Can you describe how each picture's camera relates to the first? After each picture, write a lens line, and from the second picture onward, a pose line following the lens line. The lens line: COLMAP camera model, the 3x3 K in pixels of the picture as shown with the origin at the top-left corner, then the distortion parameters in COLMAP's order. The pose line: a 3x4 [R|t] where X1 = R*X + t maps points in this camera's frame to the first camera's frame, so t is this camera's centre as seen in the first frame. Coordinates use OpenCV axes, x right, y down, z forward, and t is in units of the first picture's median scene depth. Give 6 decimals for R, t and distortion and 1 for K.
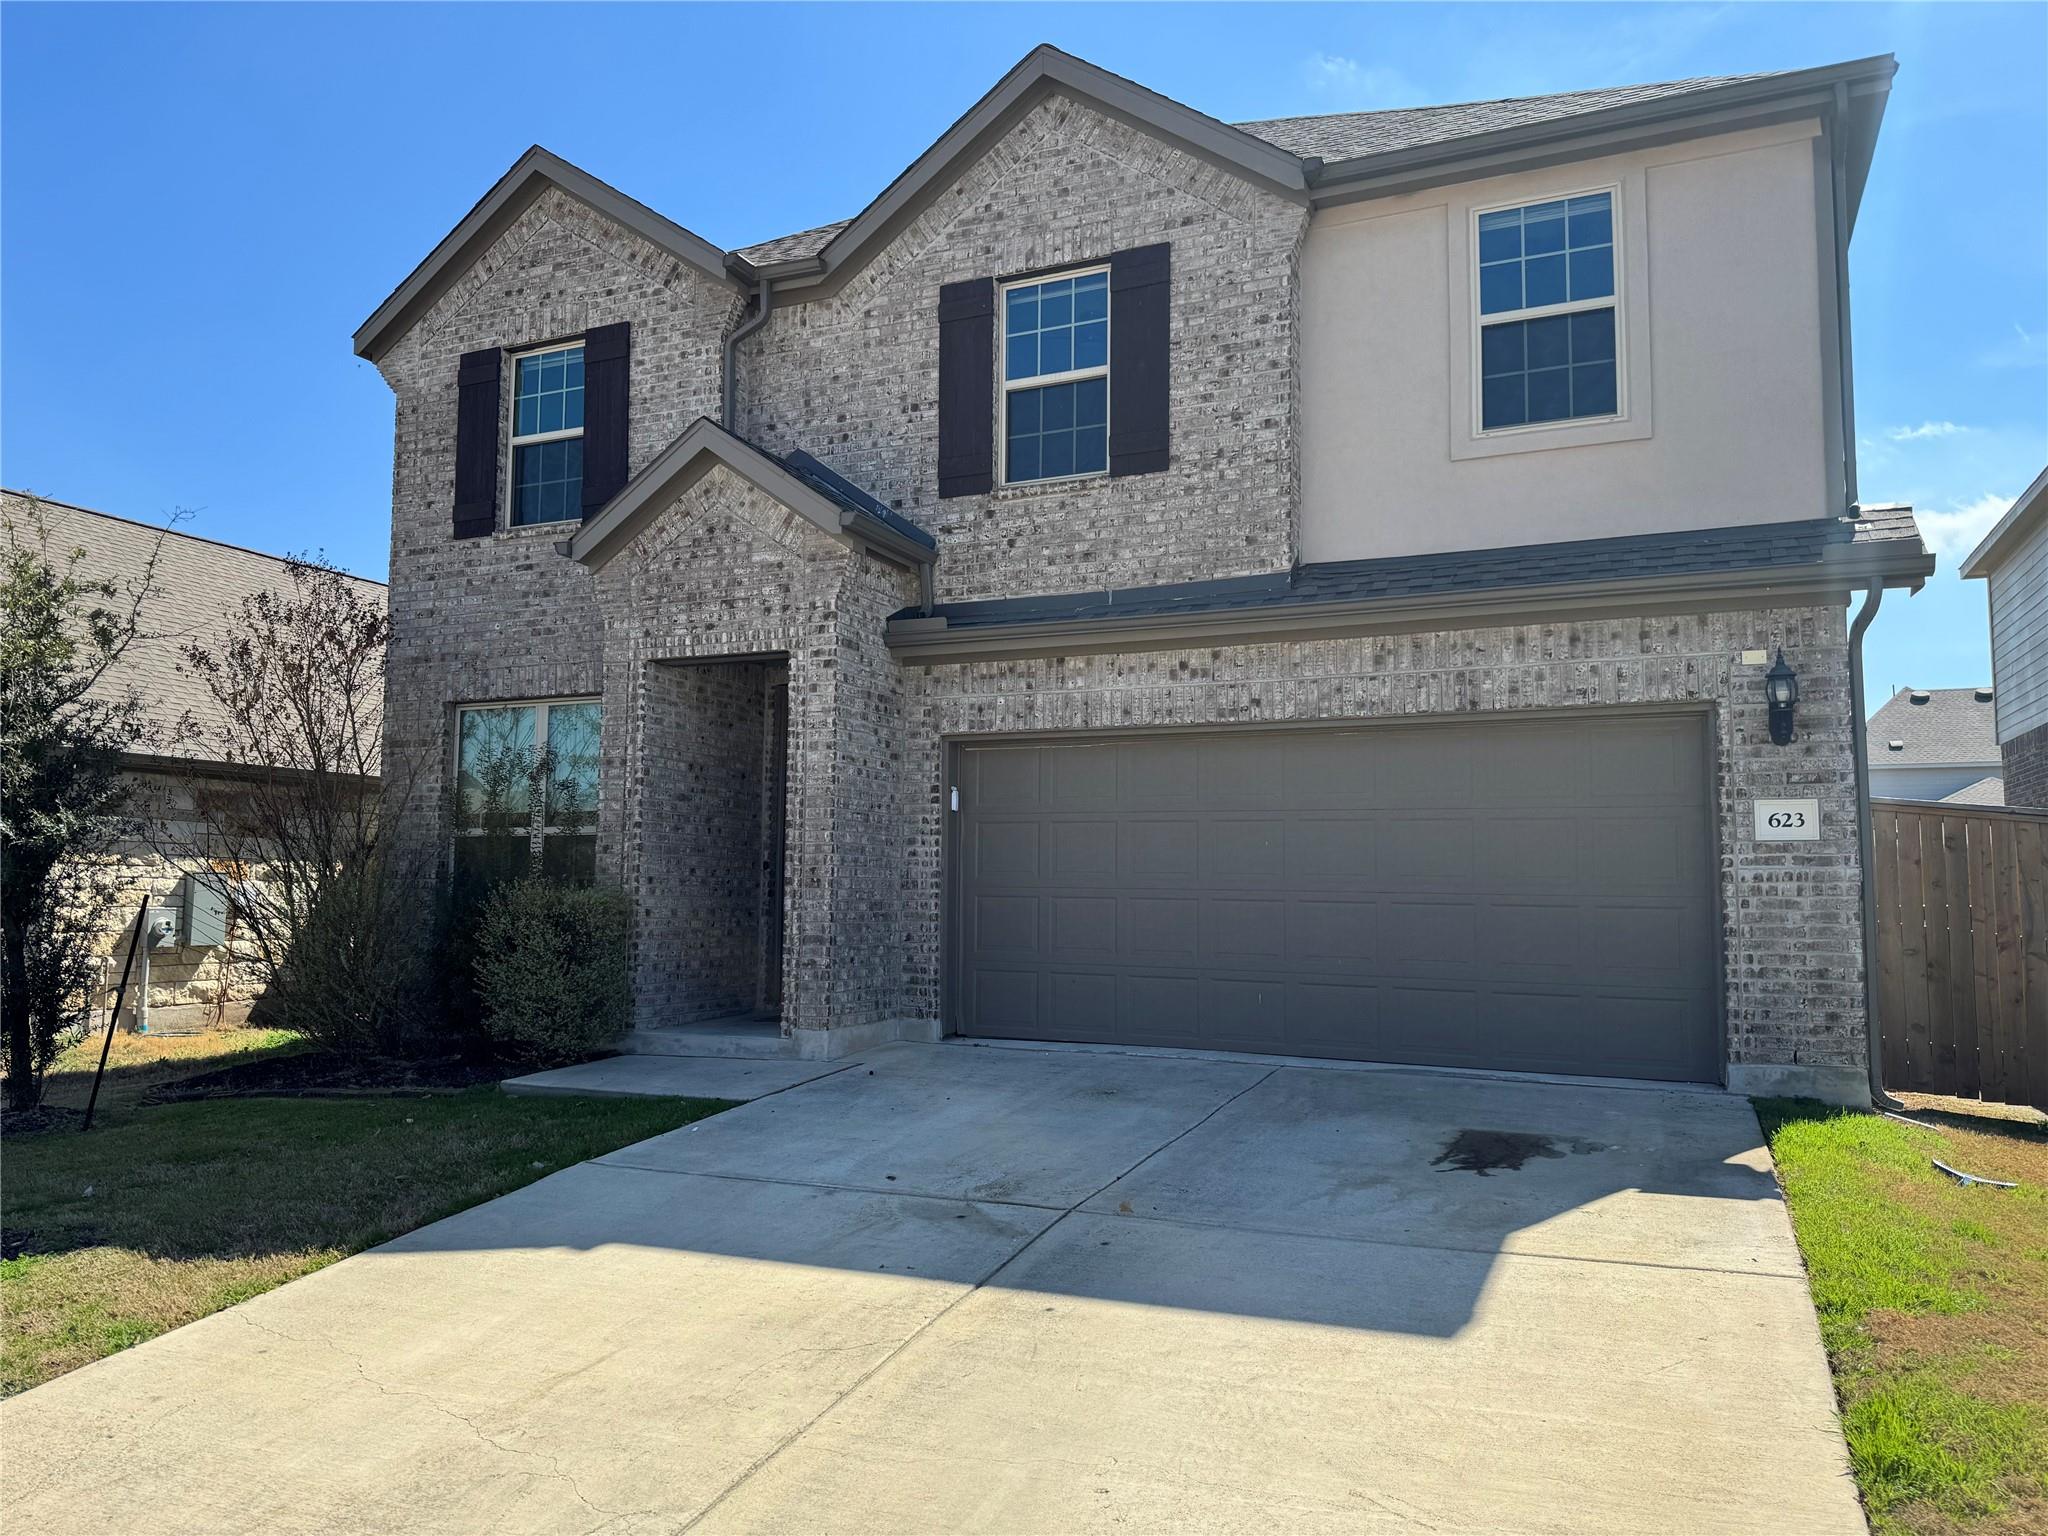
lens RADIAL K [[1453.7, 0, 1027.2], [0, 1453.7, 794.6], [0, 0, 1]] dist [0.183898, -0.424845]
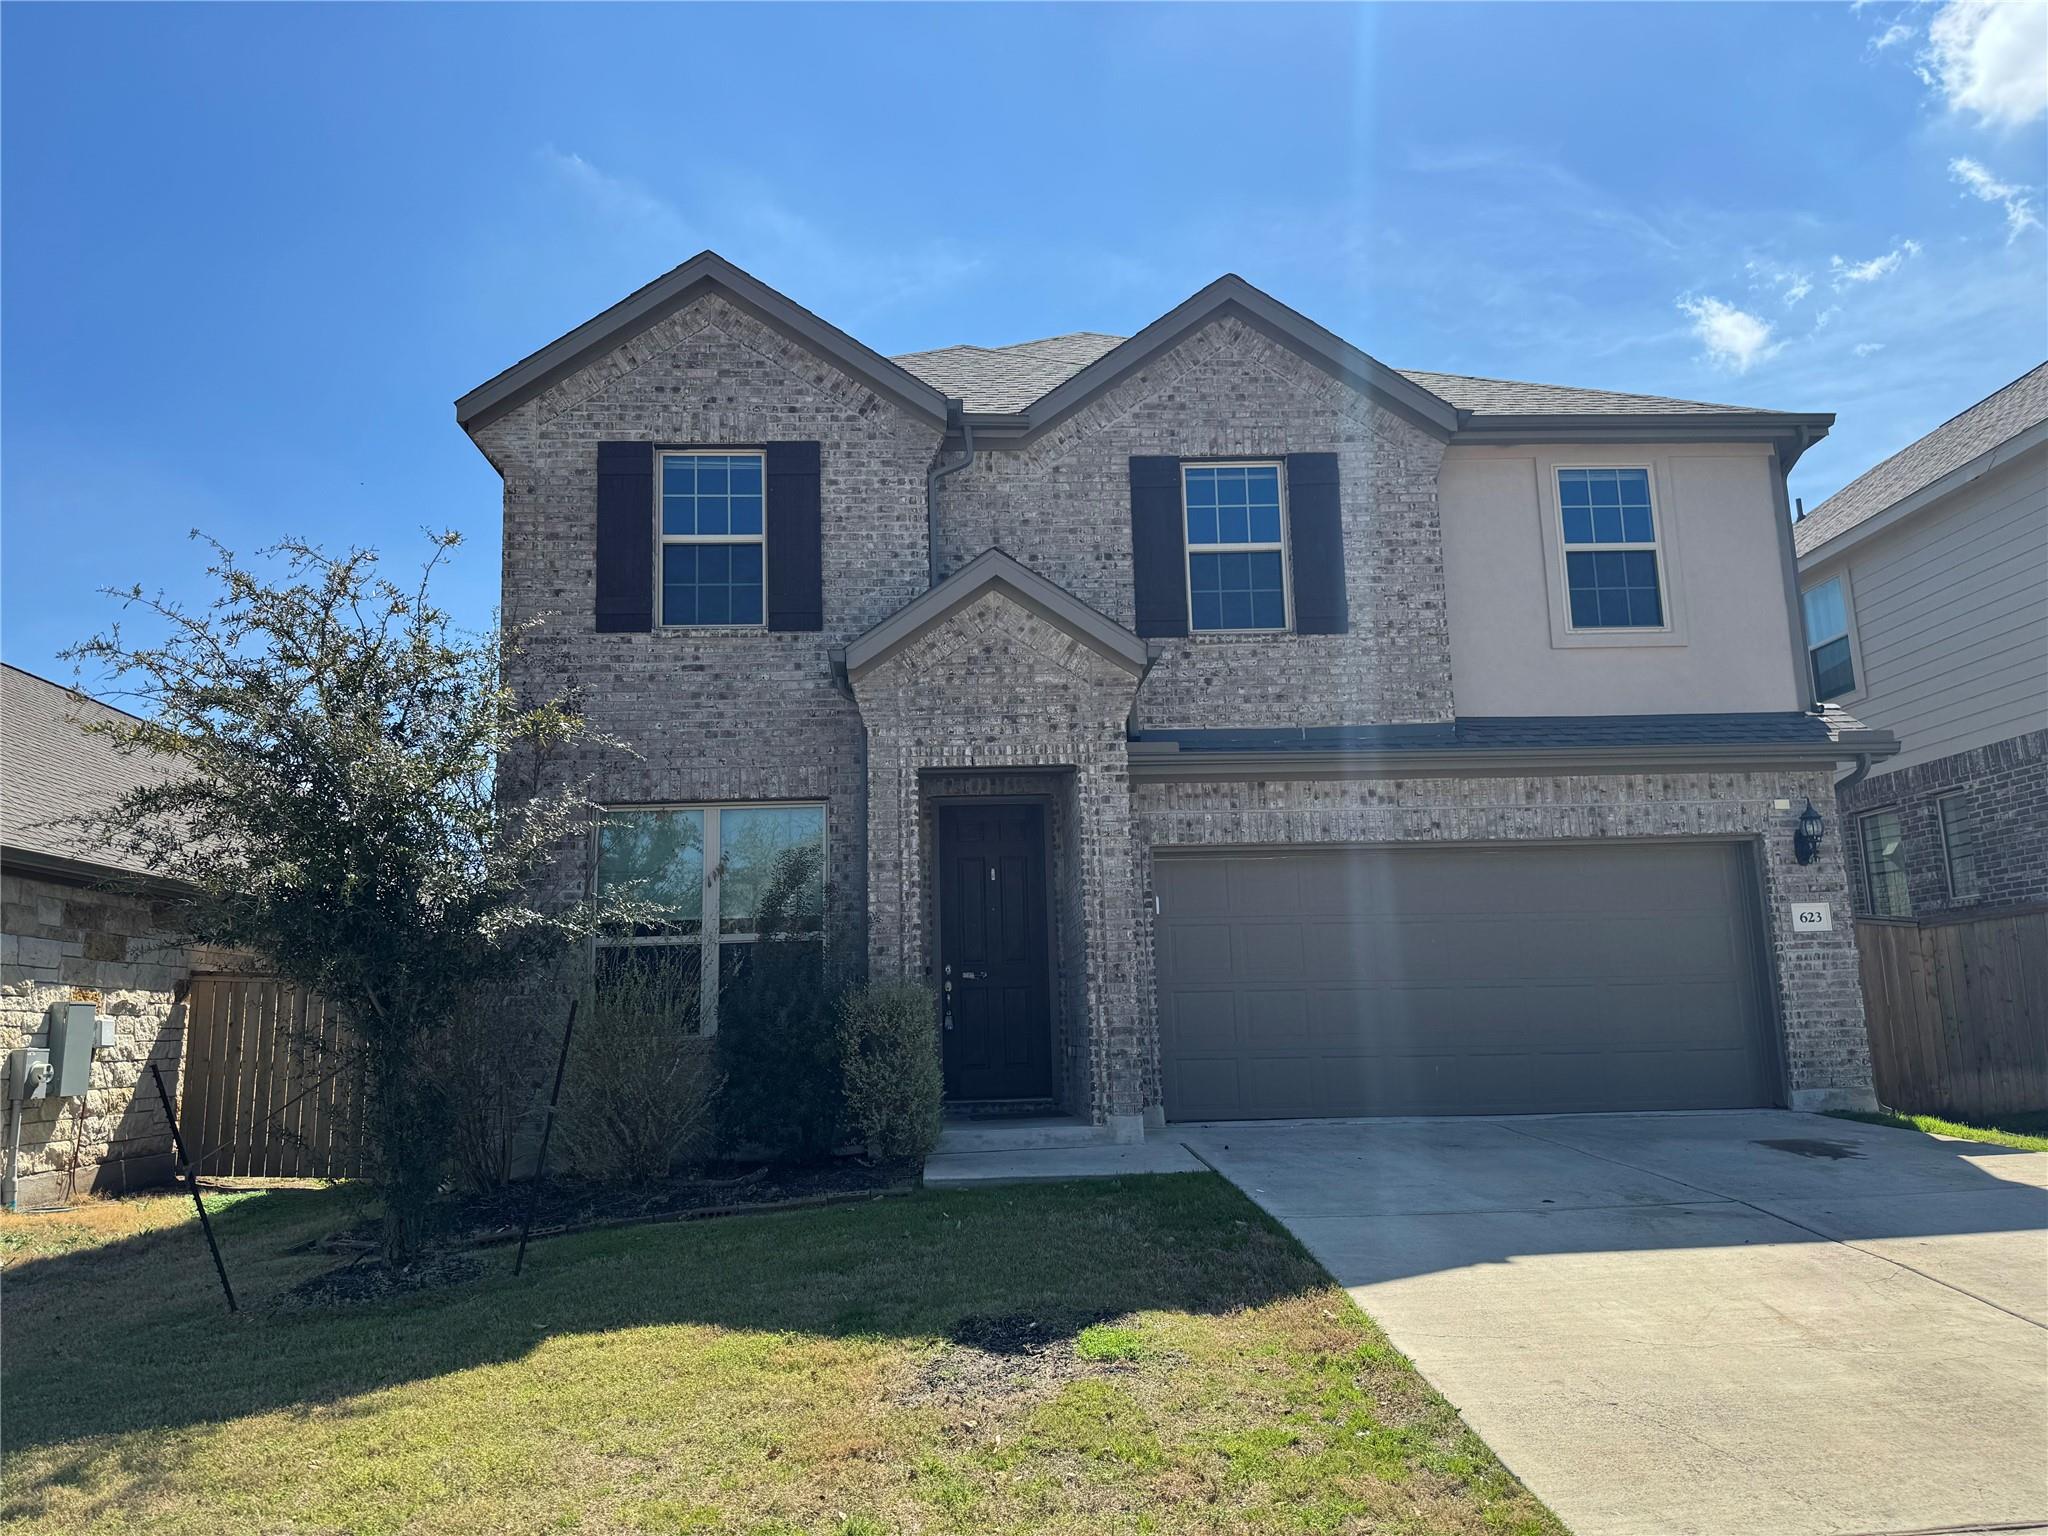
lens RADIAL K [[1453.7, 0, 1027.2], [0, 1453.7, 794.6], [0, 0, 1]] dist [0.183898, -0.424845]
pose [[0.886042, 0.040990, 0.461789, -0.682195], [0.004347, 0.995305, -0.096686, 0.027974], [-0.463584, 0.087675, 0.881704, 0.060107]]
